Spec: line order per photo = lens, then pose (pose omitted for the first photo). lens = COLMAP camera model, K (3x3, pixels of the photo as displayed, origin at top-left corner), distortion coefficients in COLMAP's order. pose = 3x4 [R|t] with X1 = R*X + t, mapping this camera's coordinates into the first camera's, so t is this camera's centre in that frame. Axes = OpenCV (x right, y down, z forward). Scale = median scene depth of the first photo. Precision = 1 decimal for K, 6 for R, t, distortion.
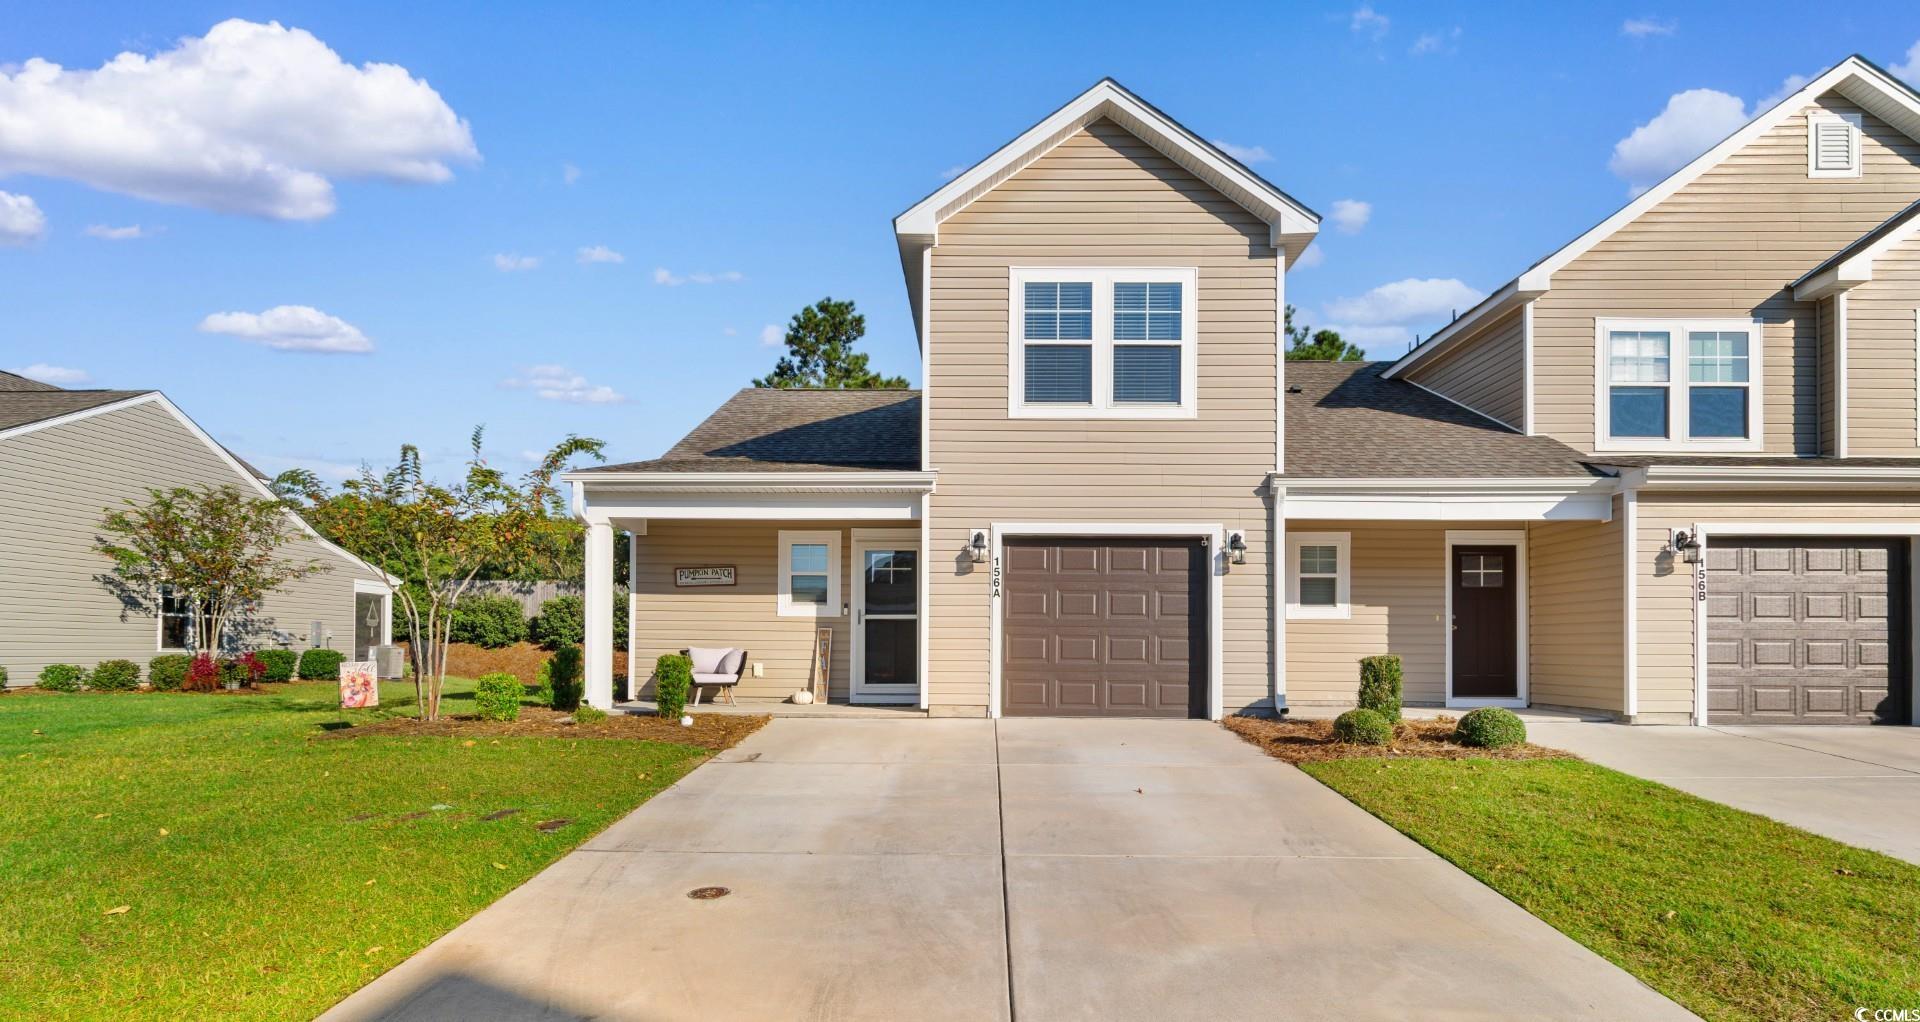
lens RADIAL K [[932.2, 0, 959.7], [0, 932.2, 644.6], [0, 0, 1]] dist [-0.003265, -0.001566]
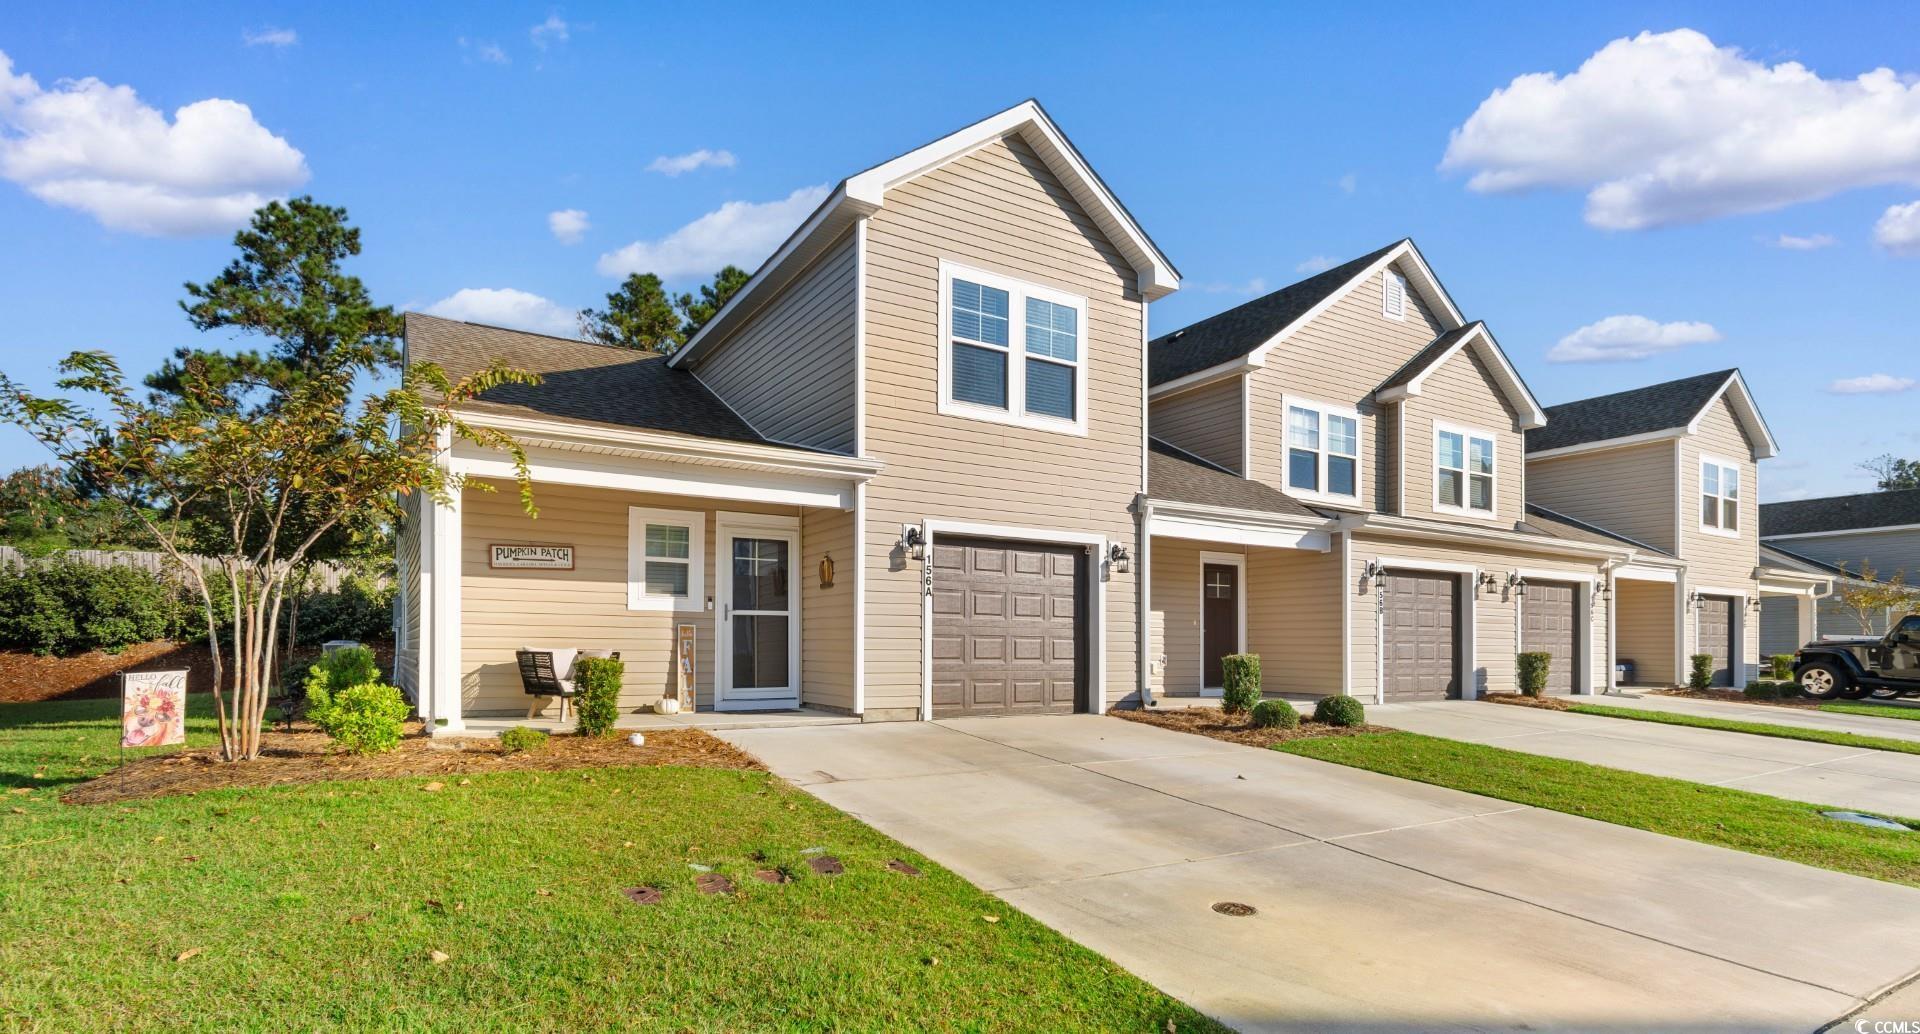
lens RADIAL K [[944.2, 0, 959.2], [0, 944.2, 642.7], [0, 0, 1]] dist [-0.000269, 0.000084]
pose [[0.838430, 0.002135, 0.545004, -0.468463], [-0.003167, 0.999995, 0.000954, -0.003236], [-0.544999, -0.002526, 0.838433, 0.156264]]
